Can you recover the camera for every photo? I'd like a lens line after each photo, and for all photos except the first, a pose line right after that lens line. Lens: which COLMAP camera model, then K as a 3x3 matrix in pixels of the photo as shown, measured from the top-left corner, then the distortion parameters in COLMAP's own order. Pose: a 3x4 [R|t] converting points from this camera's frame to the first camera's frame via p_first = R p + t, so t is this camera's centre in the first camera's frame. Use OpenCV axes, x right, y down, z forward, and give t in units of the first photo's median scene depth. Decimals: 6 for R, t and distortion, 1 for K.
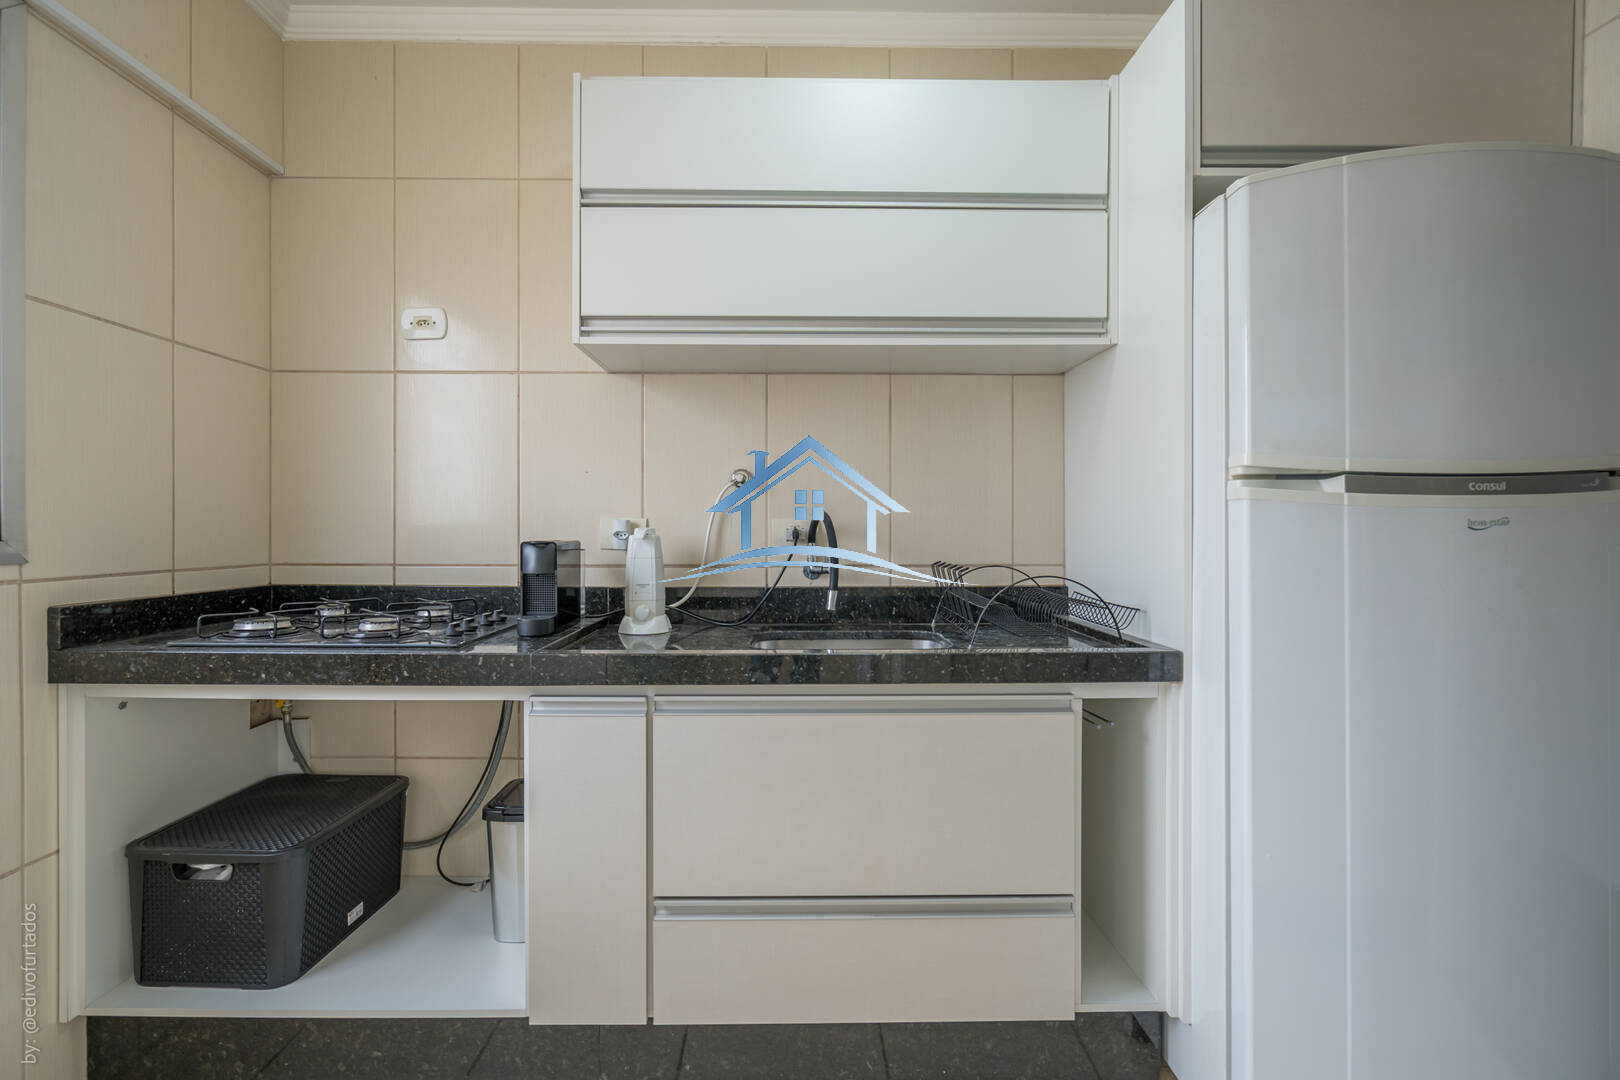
lens RADIAL K [[730.2, 0, 807.8], [0, 730.2, 533.2], [0, 0, 1]] dist [-0.002357, 0.000773]
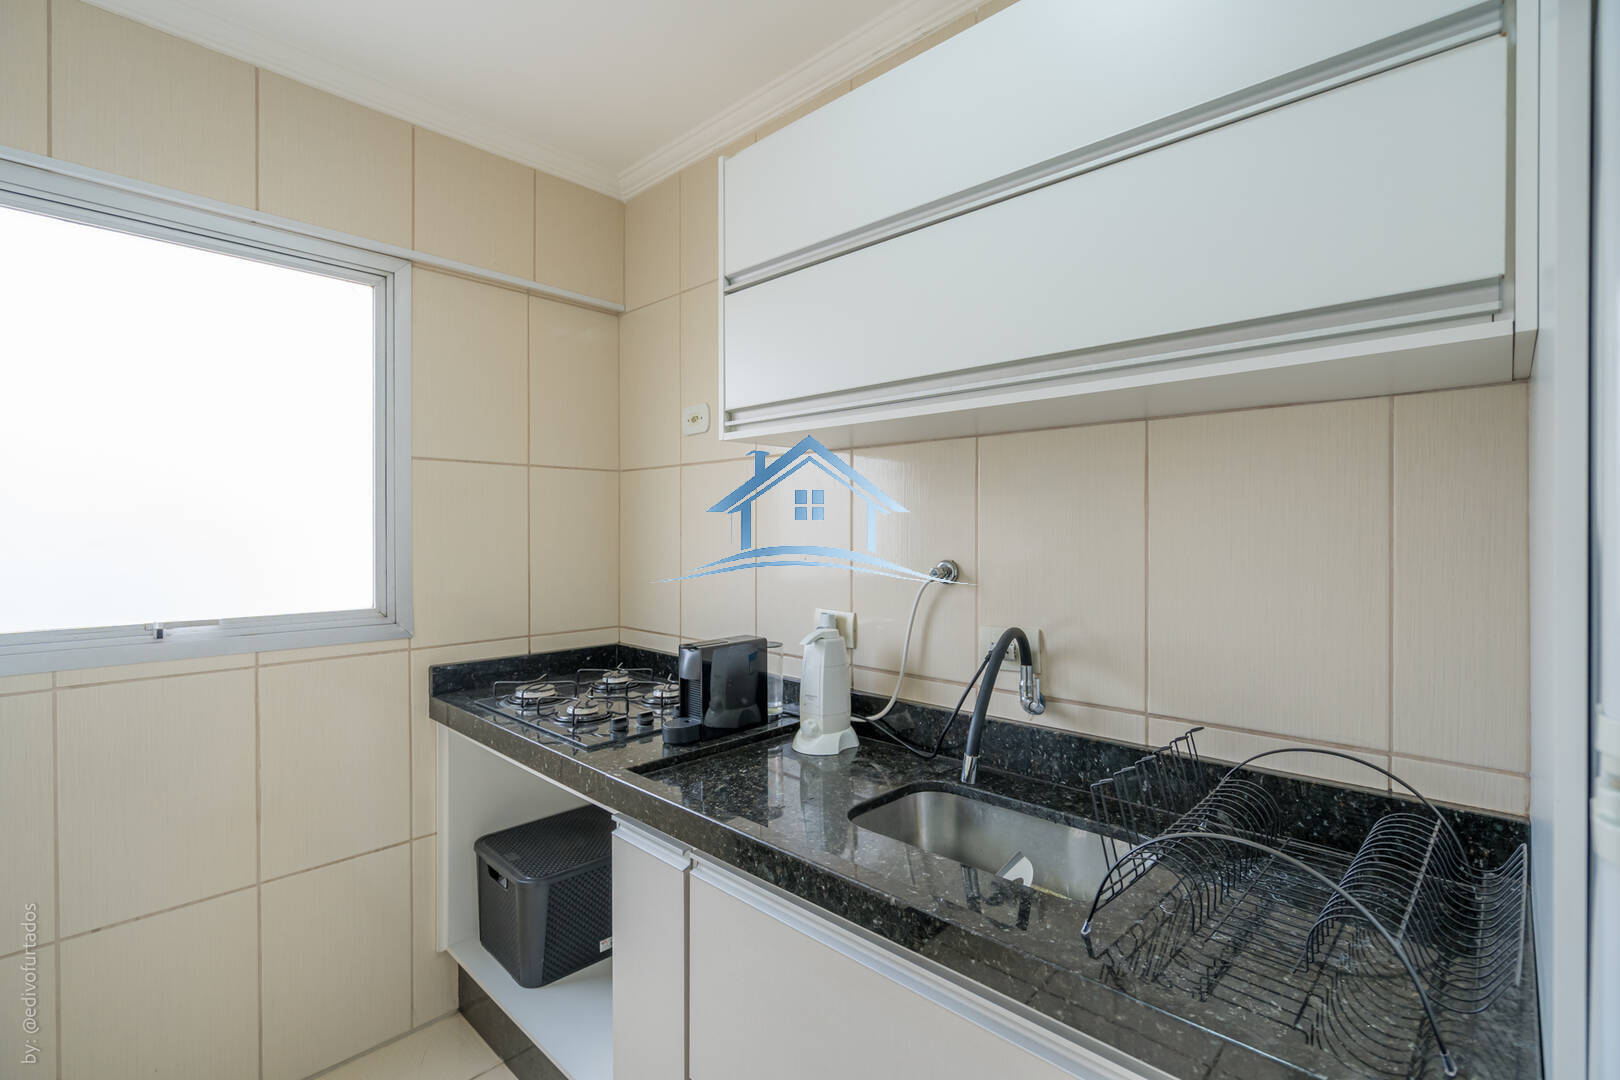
lens RADIAL K [[730.2, 0, 807.8], [0, 730.2, 533.2], [0, 0, 1]] dist [-0.002357, 0.000773]
pose [[0.710435, 0.004455, -0.703748, 0.421213], [-0.005122, 0.999986, 0.001159, -0.136043], [0.703744, 0.002782, 0.710448, 0.388206]]
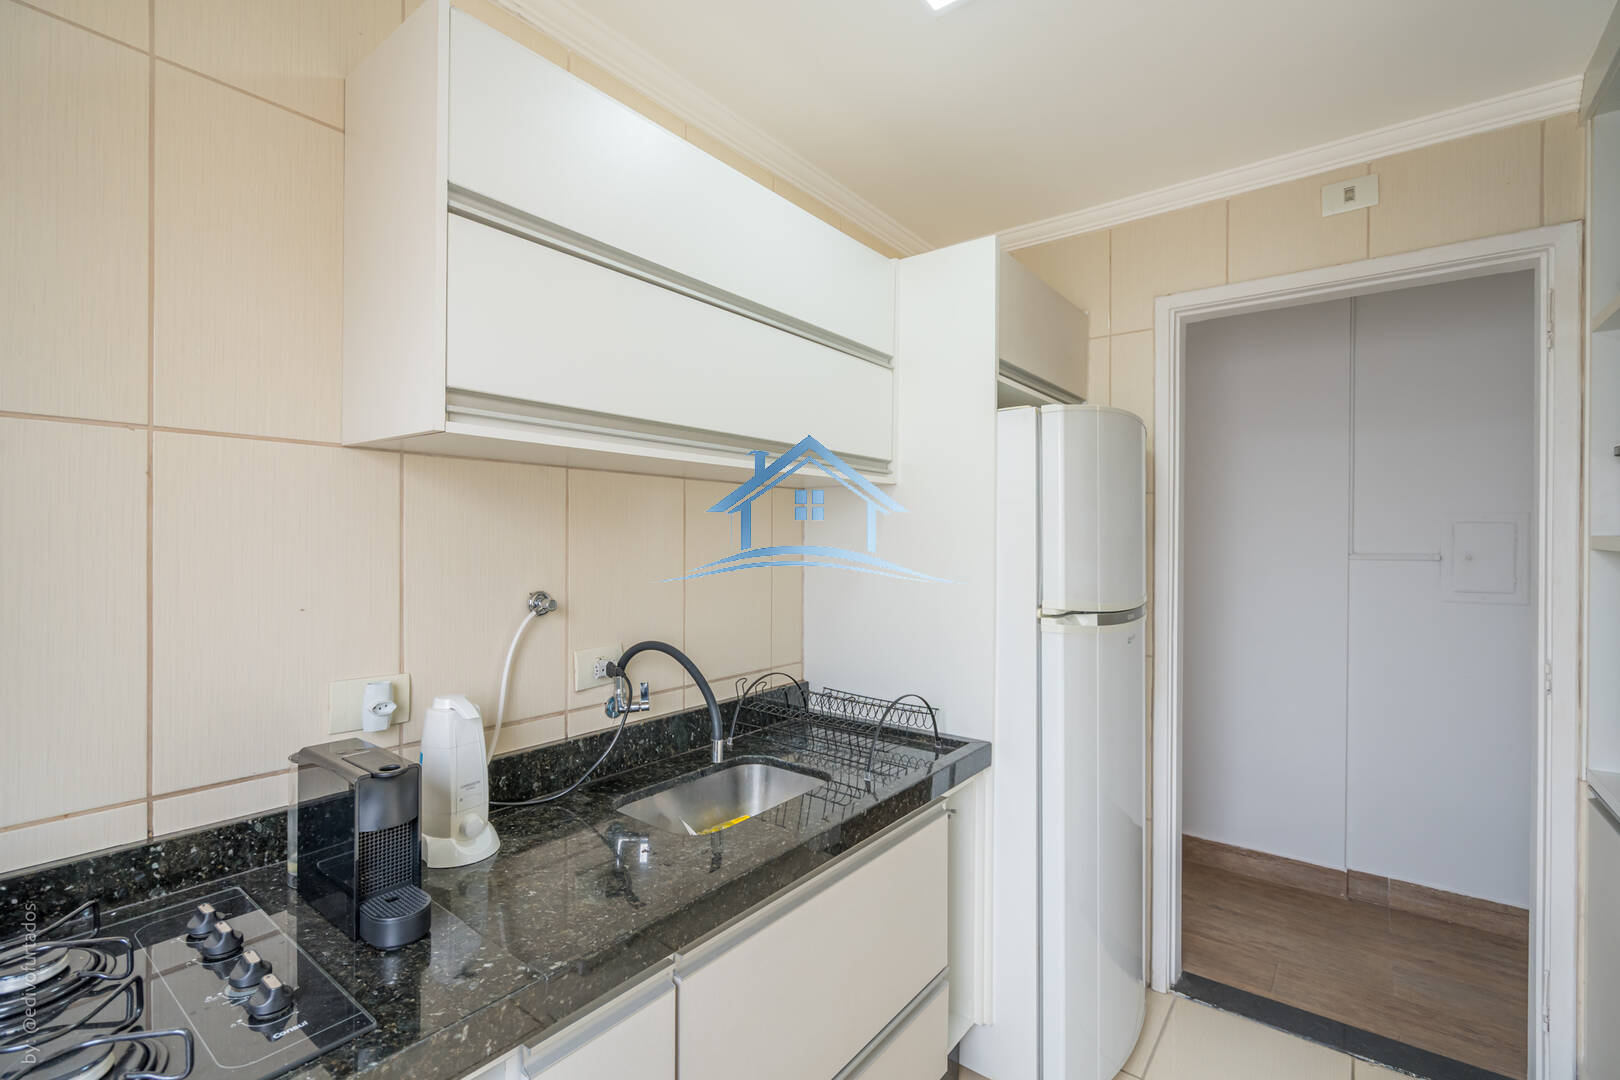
lens RADIAL K [[714.7, 0, 816.9], [0, 714.7, 544.4], [0, 0, 1]] dist [-0.000818, -0.000235]
pose [[0.632635, 0.001932, 0.774447, -0.566822], [-0.002425, 0.999997, -0.000514, -0.159218], [-0.774446, -0.001553, 0.632638, 0.359762]]
